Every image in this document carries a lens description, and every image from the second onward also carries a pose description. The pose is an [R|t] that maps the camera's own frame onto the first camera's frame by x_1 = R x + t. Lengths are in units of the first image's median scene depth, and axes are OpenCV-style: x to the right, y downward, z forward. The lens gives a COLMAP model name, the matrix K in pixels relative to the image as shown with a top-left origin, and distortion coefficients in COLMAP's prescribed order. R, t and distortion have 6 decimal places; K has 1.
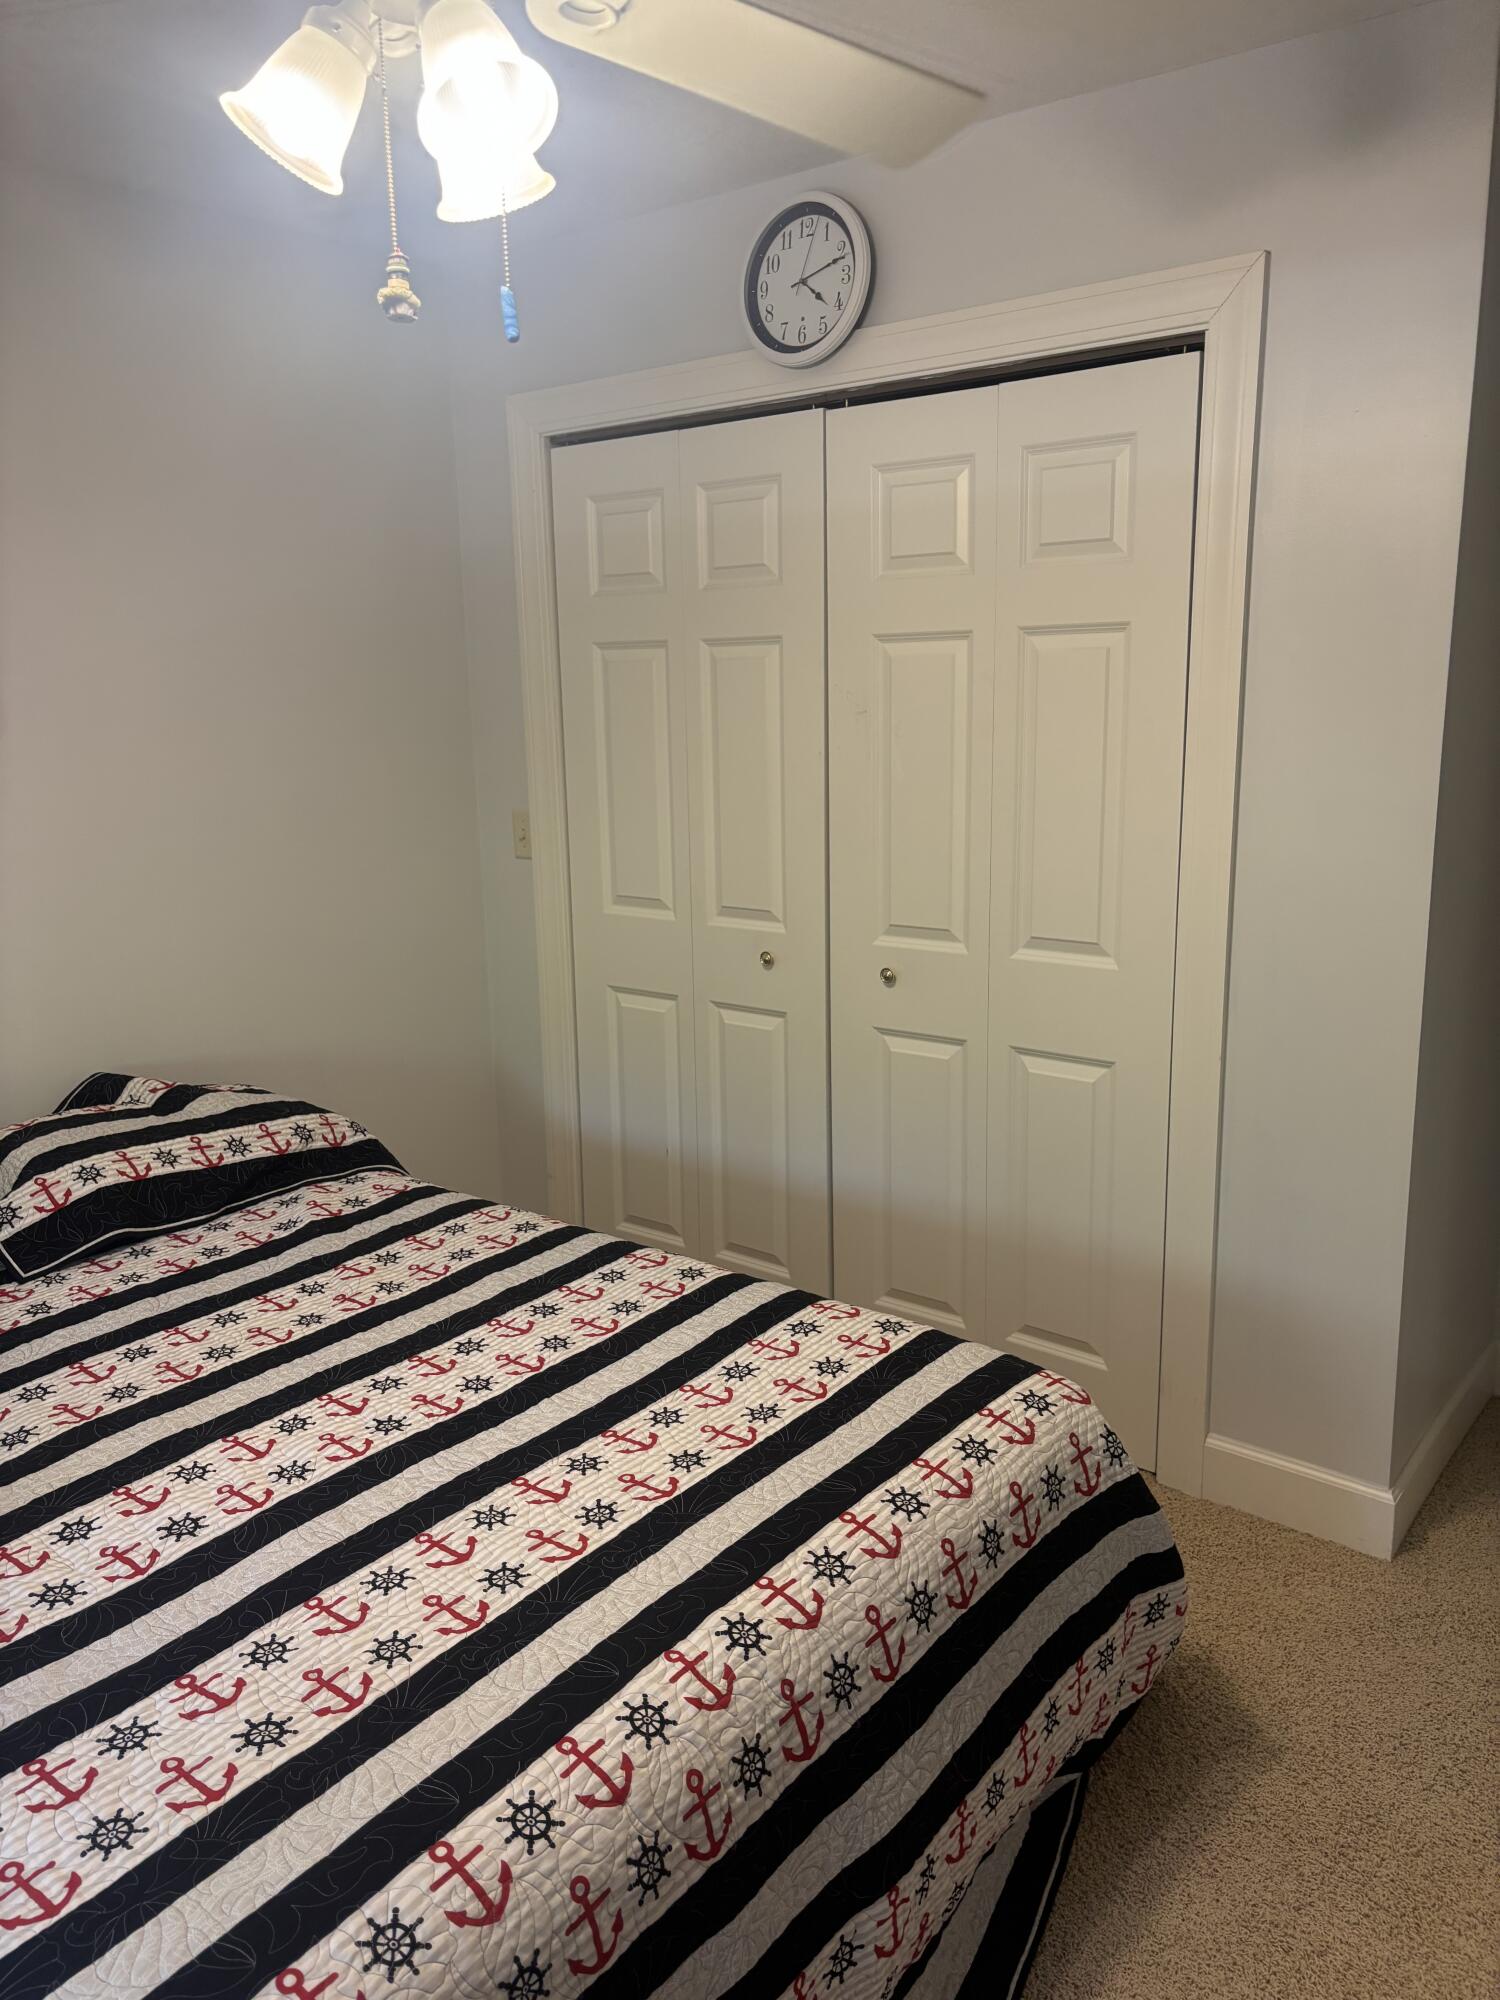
lens RADIAL K [[1502.2, 0, 758.8], [0, 1502.2, 1008.3], [0, 0, 1]] dist [0.092917, -0.121190]
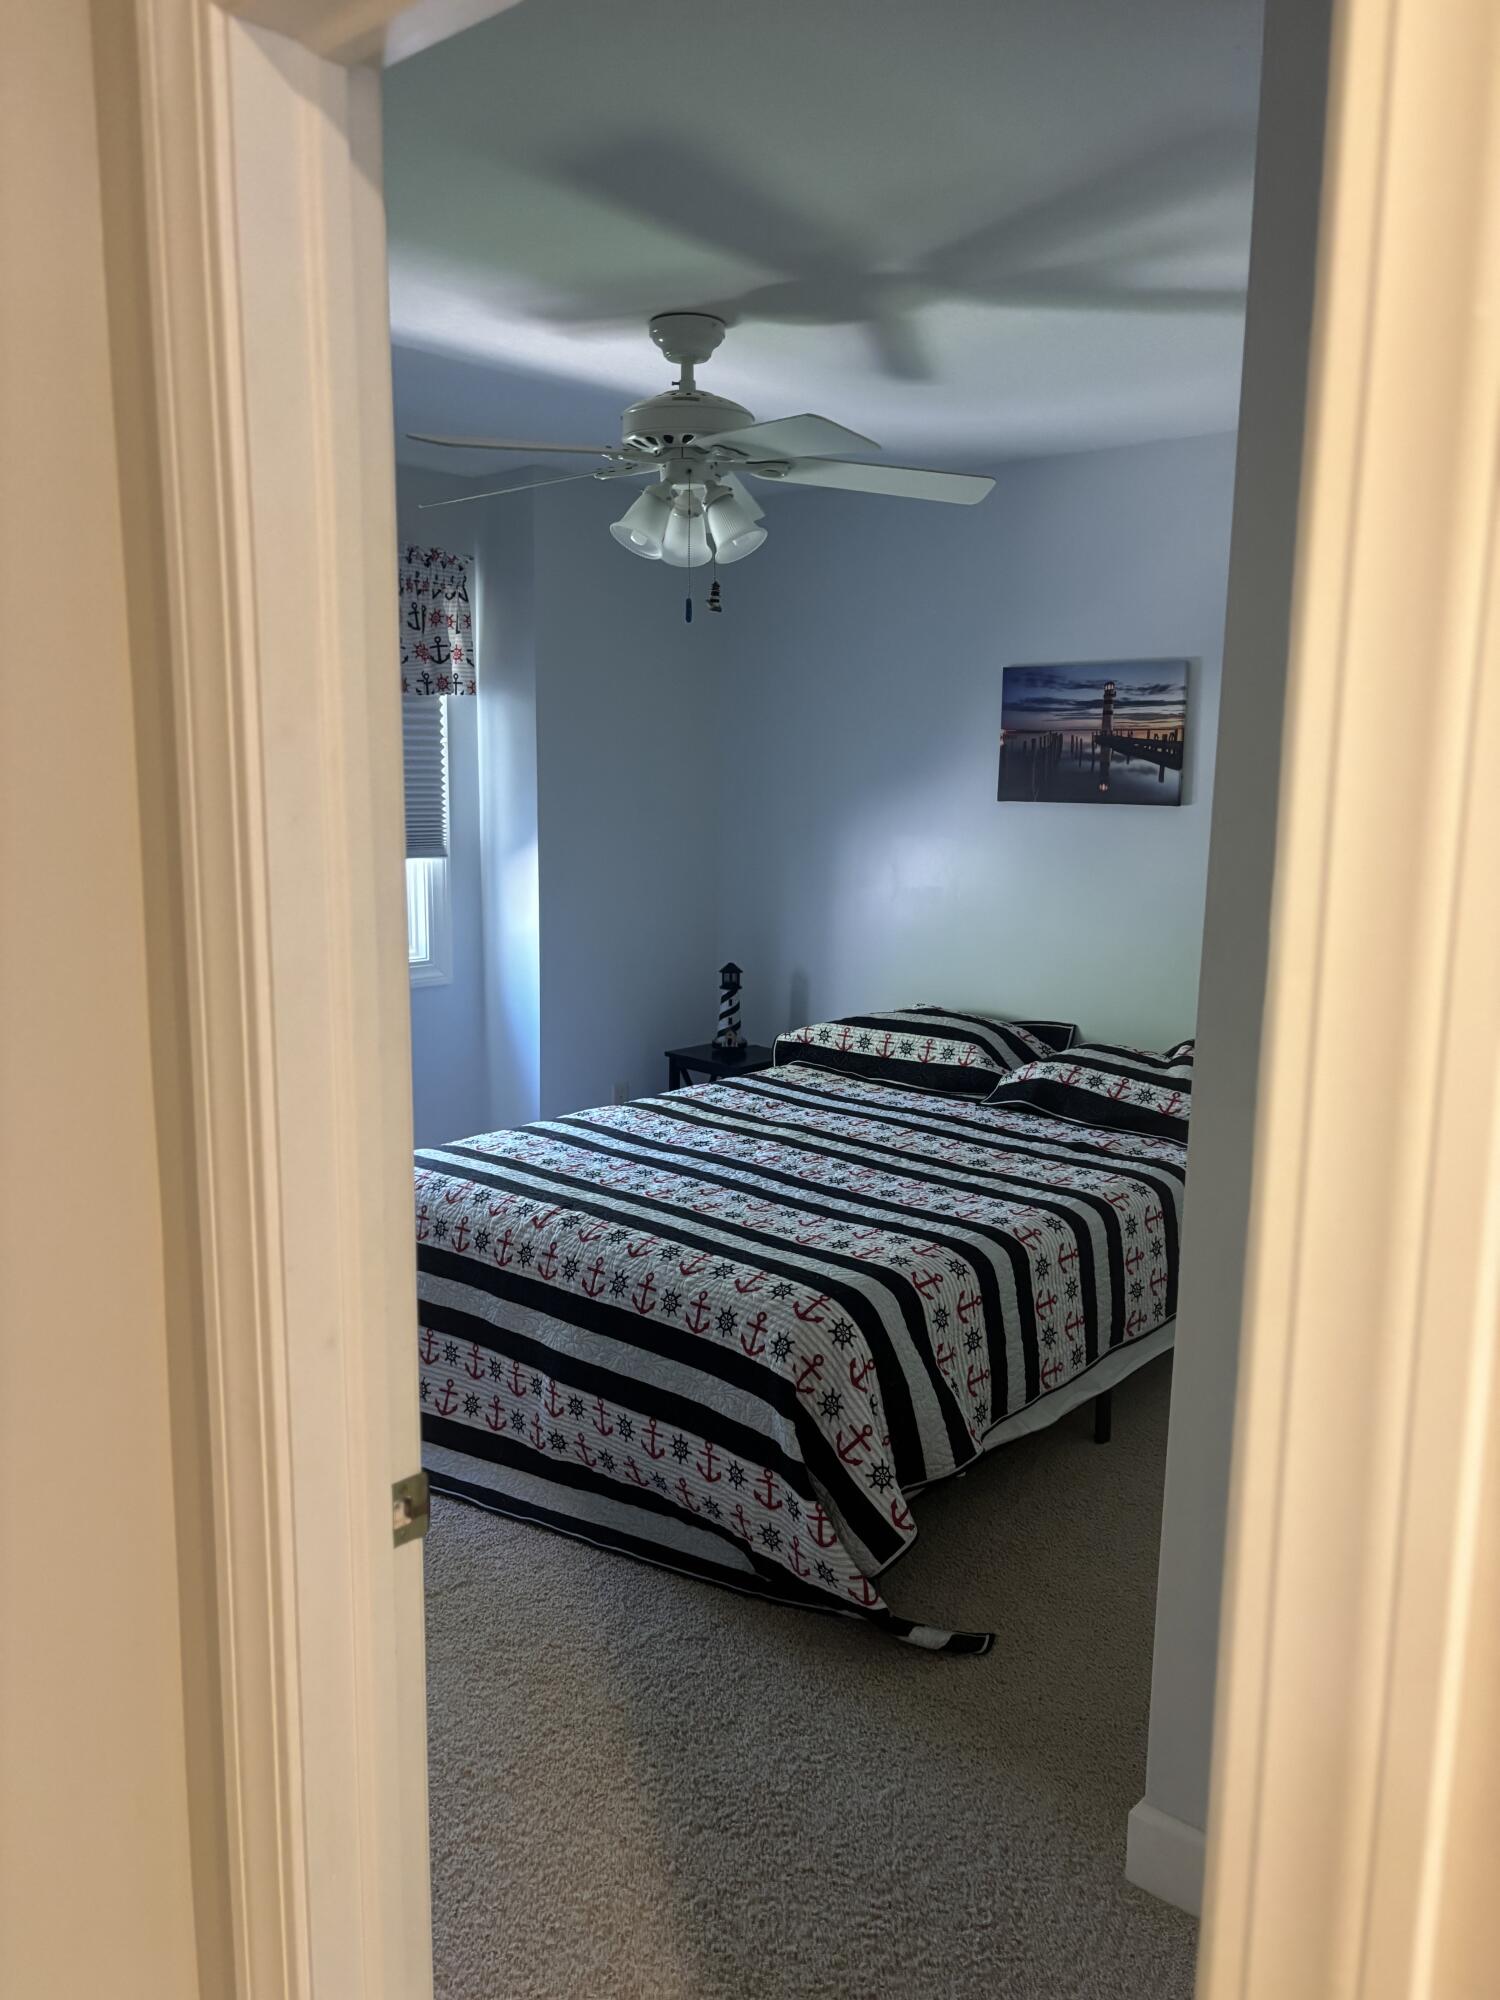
lens RADIAL K [[1502.2, 0, 758.8], [0, 1502.2, 1008.3], [0, 0, 1]] dist [0.092917, -0.121190]
pose [[-0.067058, 0.191753, -0.979150, 1.261904], [-0.226904, 0.952714, 0.202115, -0.231083], [0.971606, 0.235727, -0.020378, 0.769833]]
